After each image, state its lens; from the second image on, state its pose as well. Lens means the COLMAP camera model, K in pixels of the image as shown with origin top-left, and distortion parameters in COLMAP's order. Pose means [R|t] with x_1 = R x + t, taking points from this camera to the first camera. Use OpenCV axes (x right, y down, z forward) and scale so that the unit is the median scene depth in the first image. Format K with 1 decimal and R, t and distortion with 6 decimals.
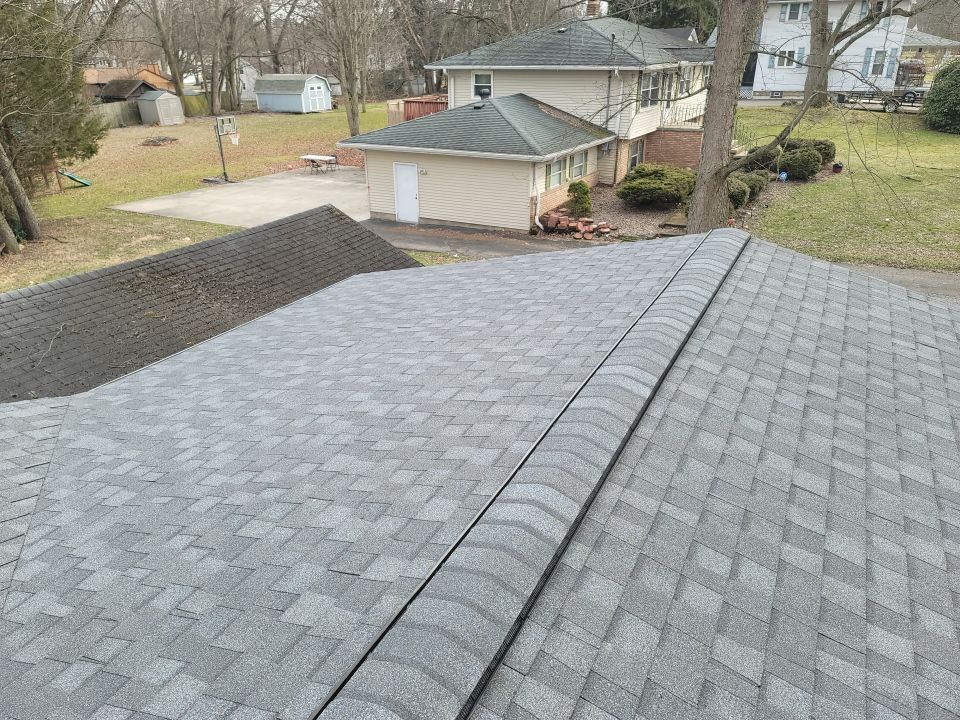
lens RADIAL K [[718.9, 0, 465.5], [0, 718.9, 337.3], [0, 0, 1]] dist [0.113753, -0.100168]
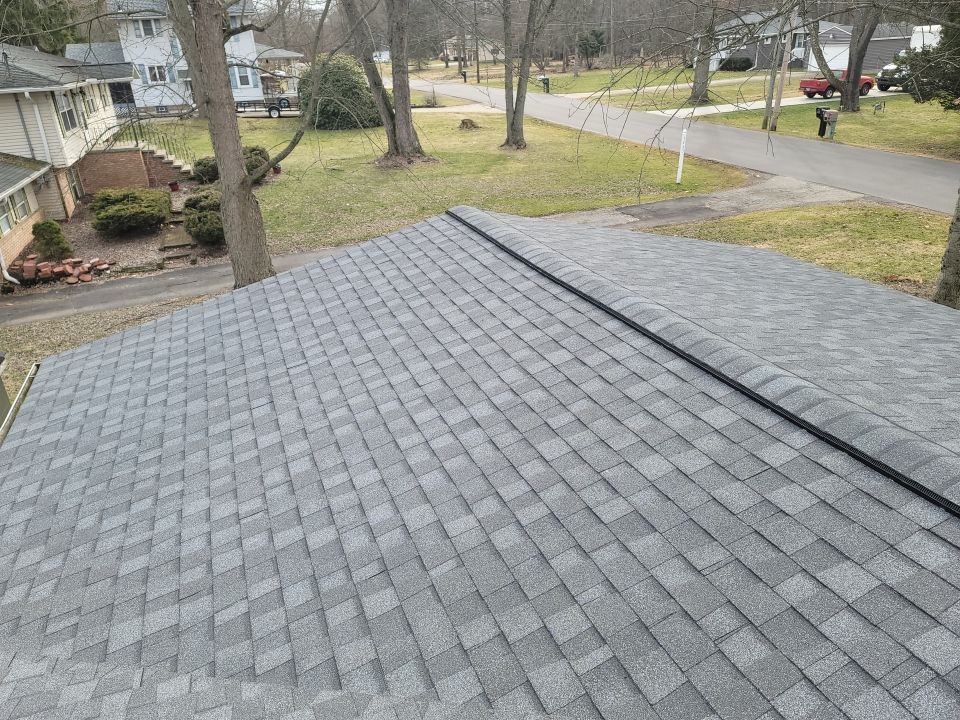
lens RADIAL K [[712.1, 0, 477.8], [0, 712.1, 361.8], [0, 0, 1]] dist [0.086695, -0.094074]
pose [[0.666599, -0.323206, 0.671702, -0.133422], [0.312952, 0.939193, 0.141341, -0.018562], [-0.676540, 0.115992, 0.727213, 0.046400]]
